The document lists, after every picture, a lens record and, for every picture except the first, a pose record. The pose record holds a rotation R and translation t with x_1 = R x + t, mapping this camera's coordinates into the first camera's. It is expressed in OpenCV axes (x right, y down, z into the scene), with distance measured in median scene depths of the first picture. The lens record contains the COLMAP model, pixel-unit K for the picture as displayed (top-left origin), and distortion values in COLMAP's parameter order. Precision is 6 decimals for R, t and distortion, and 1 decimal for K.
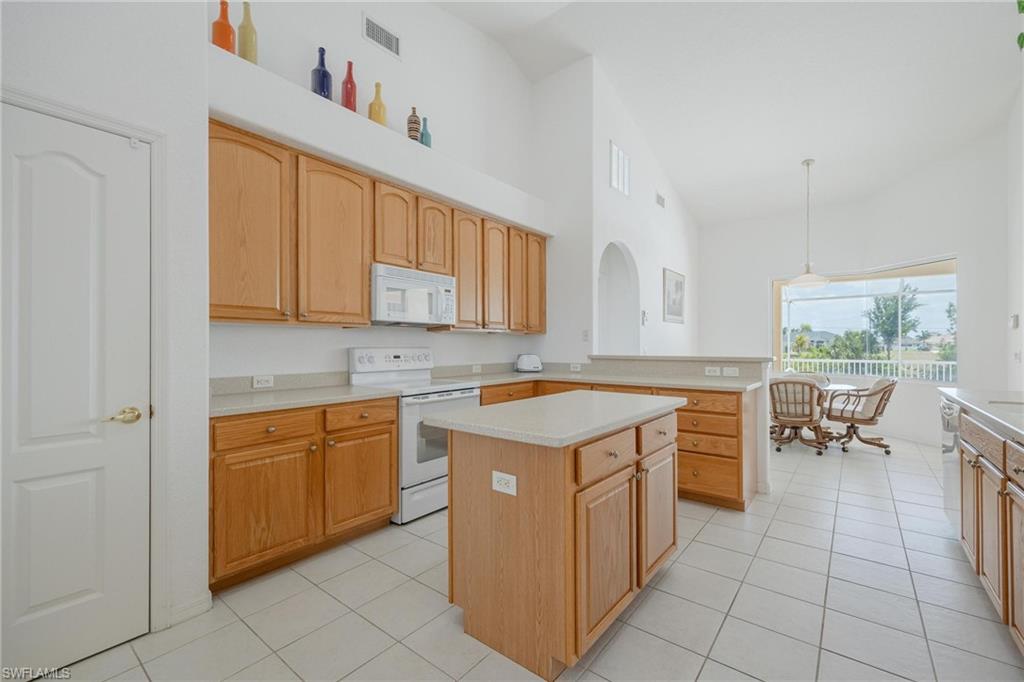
lens RADIAL K [[428.5, 0, 516.2], [0, 428.5, 343.2], [0, 0, 1]] dist [0.009054, 0.000061]
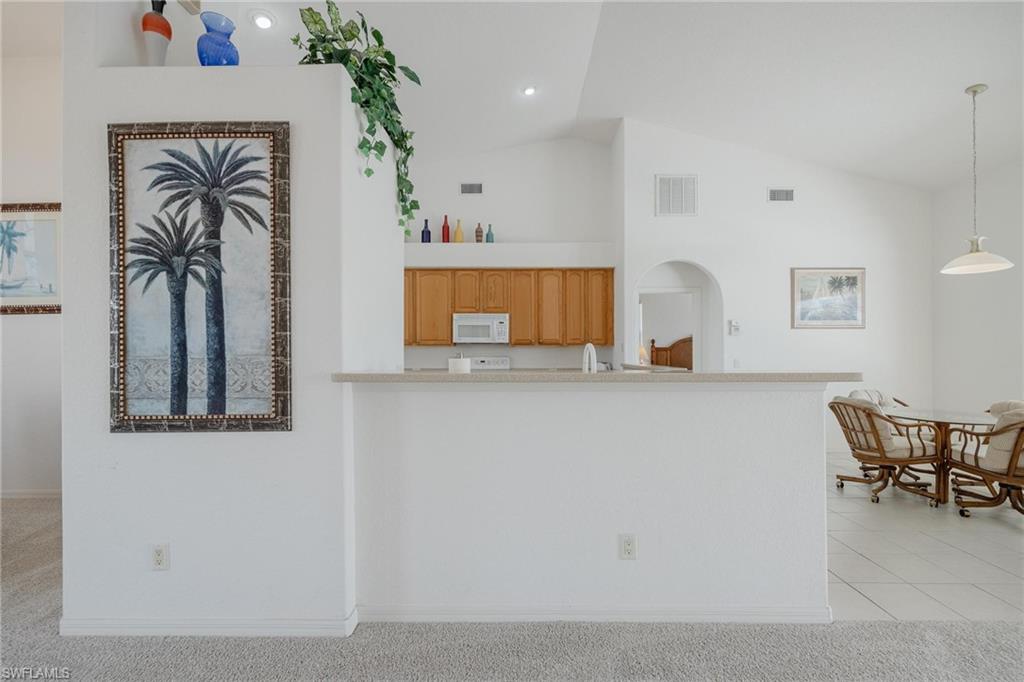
lens RADIAL K [[426.4, 0, 515.9], [0, 426.4, 347.9], [0, 0, 1]] dist [-0.000969, 0.000077]
pose [[0.610980, -0.007010, -0.791615, 1.289494], [0.005525, 0.999974, -0.004591, -0.017029], [0.791627, -0.001569, 0.611003, 0.031376]]
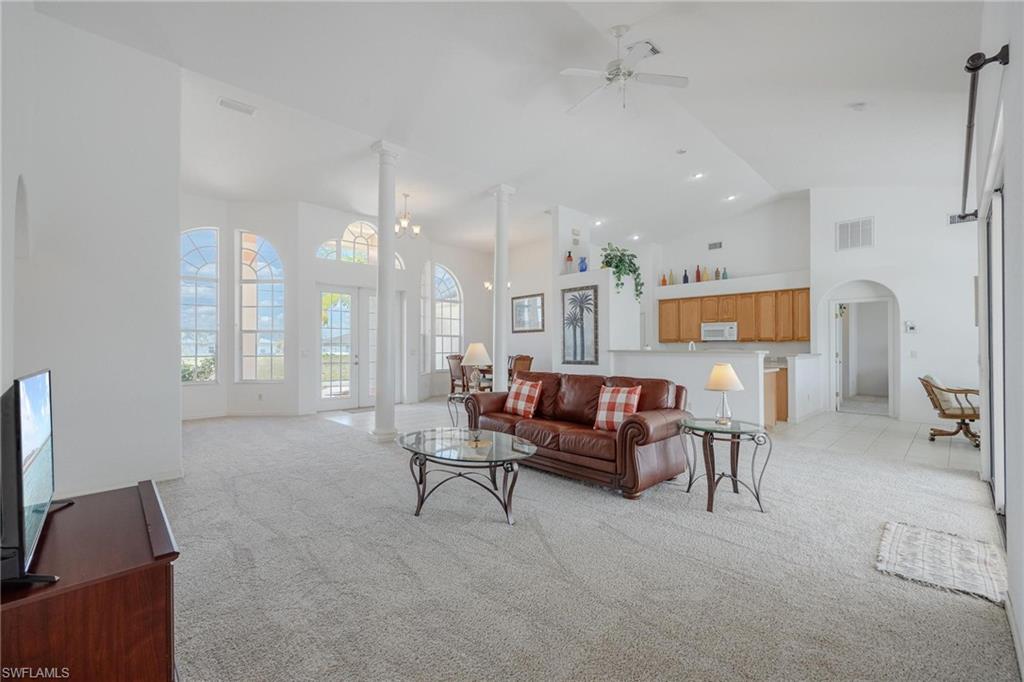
lens RADIAL K [[418.2, 0, 514.3], [0, 418.2, 344.3], [0, 0, 1]] dist [0.001890, 0.000097]
pose [[-0.141609, -0.008267, -0.989888, 2.870872], [0.002845, 0.999958, -0.008758, 0.001081], [0.989919, -0.004057, -0.141580, 0.018736]]
